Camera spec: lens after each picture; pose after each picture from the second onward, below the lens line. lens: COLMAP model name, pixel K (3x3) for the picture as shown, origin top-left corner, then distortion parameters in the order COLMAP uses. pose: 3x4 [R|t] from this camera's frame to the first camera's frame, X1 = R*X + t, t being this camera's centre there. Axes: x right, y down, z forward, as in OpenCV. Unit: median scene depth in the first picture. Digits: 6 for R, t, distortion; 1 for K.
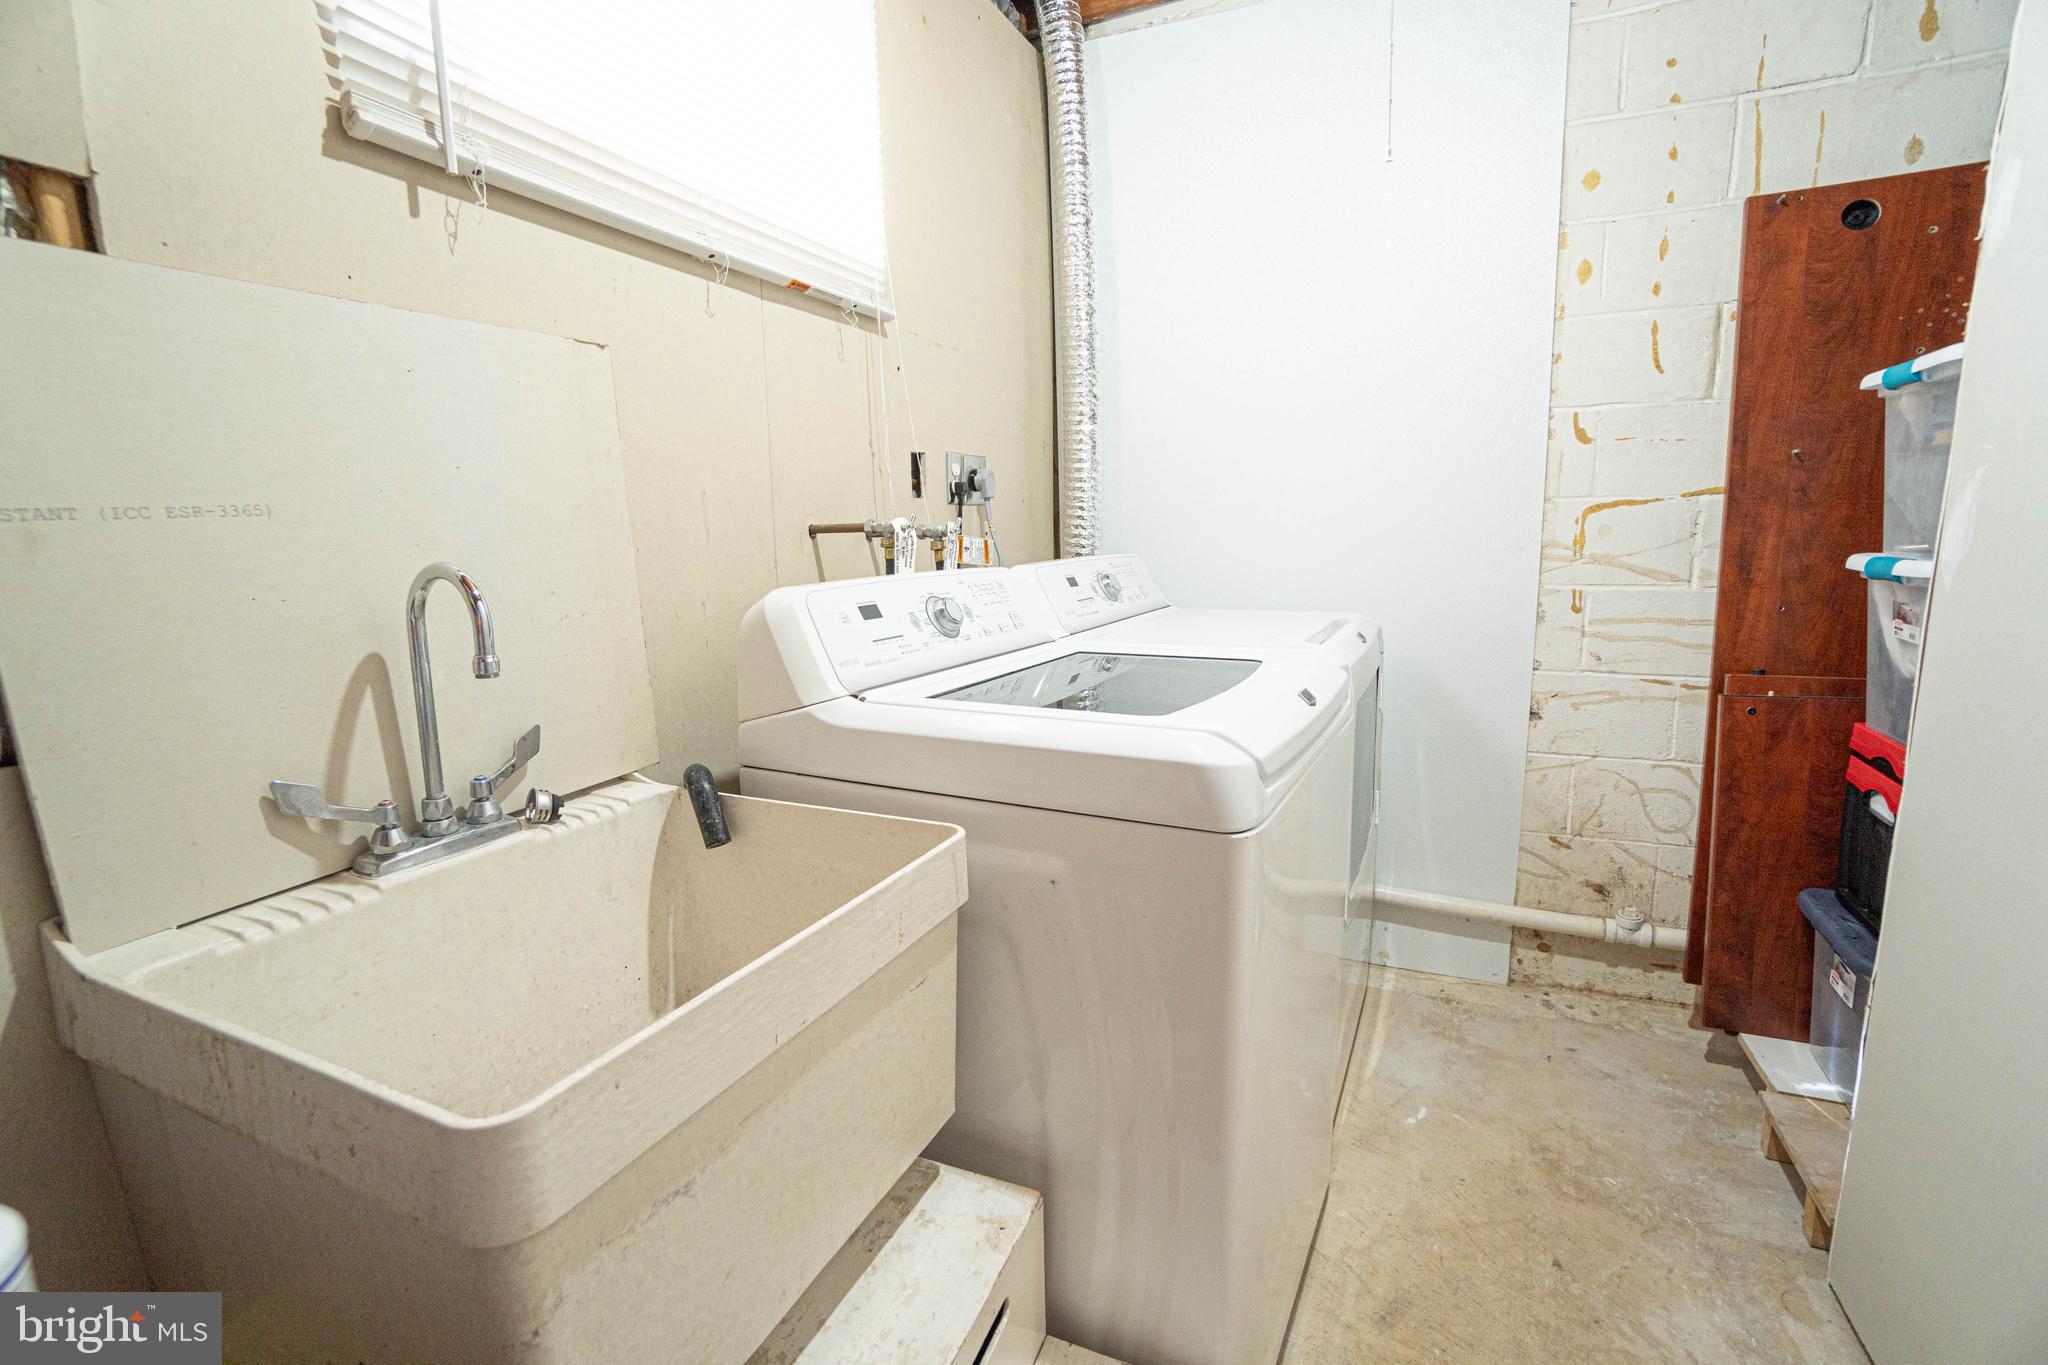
lens RADIAL K [[904.8, 0, 1018.8], [0, 904.8, 679.0], [0, 0, 1]] dist [-0.063756, 0.023008]
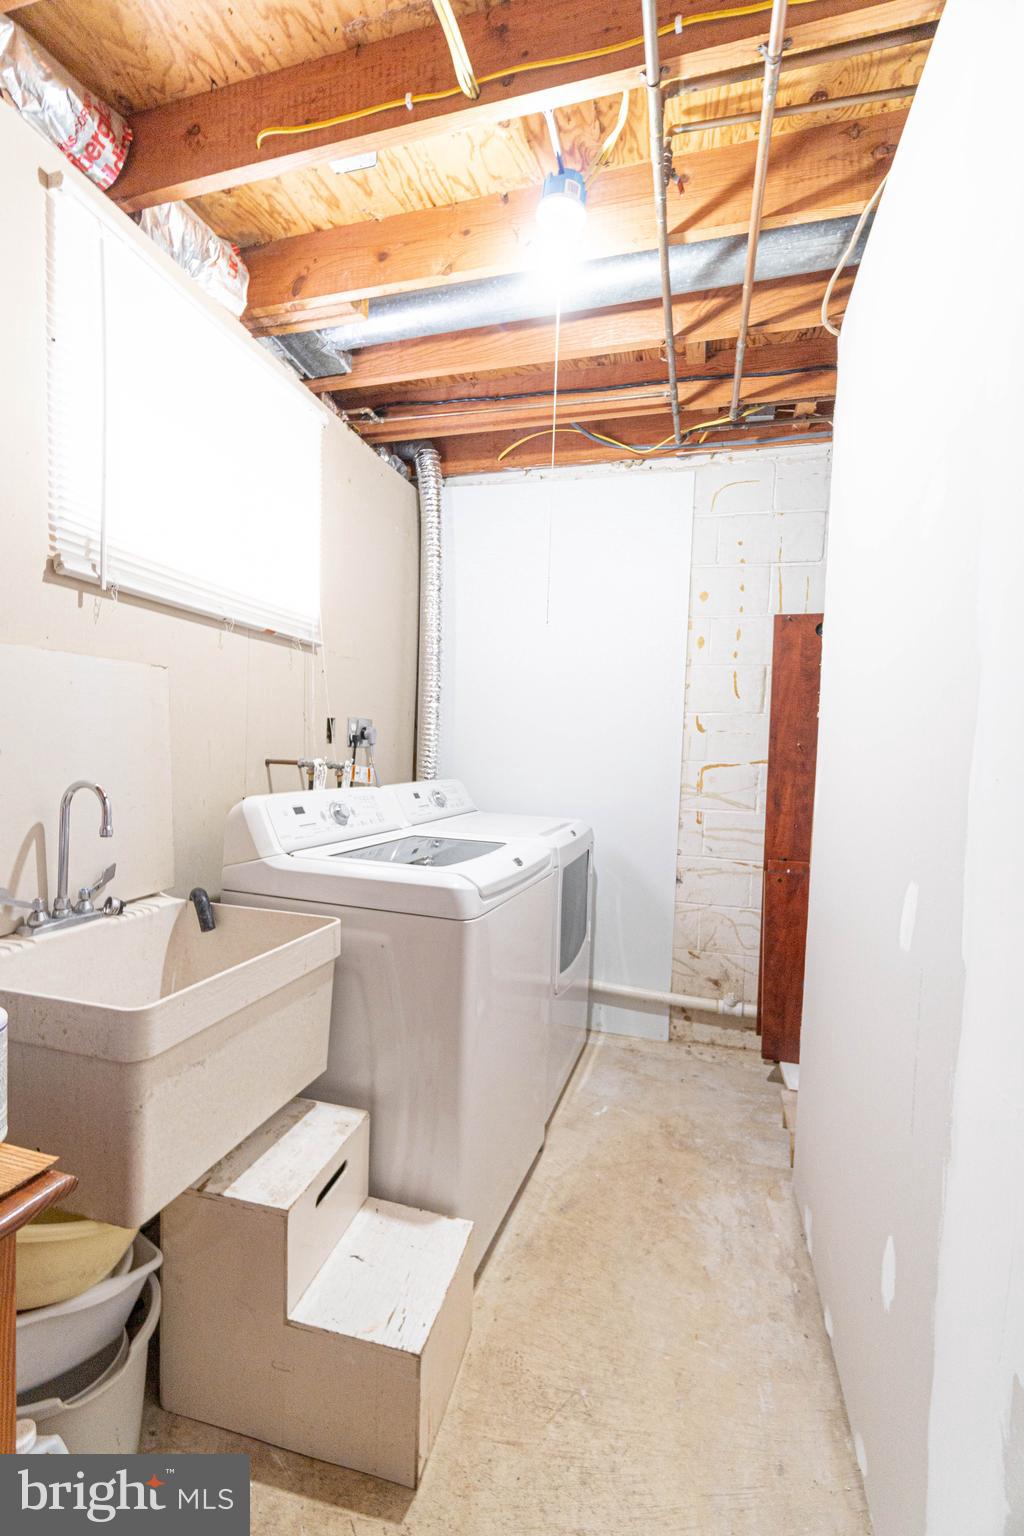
lens RADIAL K [[652.5, 0, 507.3], [0, 652.5, 775.6], [0, 0, 1]] dist [-0.001945, -0.012845]
pose [[0.986583, 0.050956, 0.155105, 0.041929], [-0.031506, 0.991611, -0.125363, 0.009019], [-0.160191, 0.118794, 0.979912, -0.345779]]
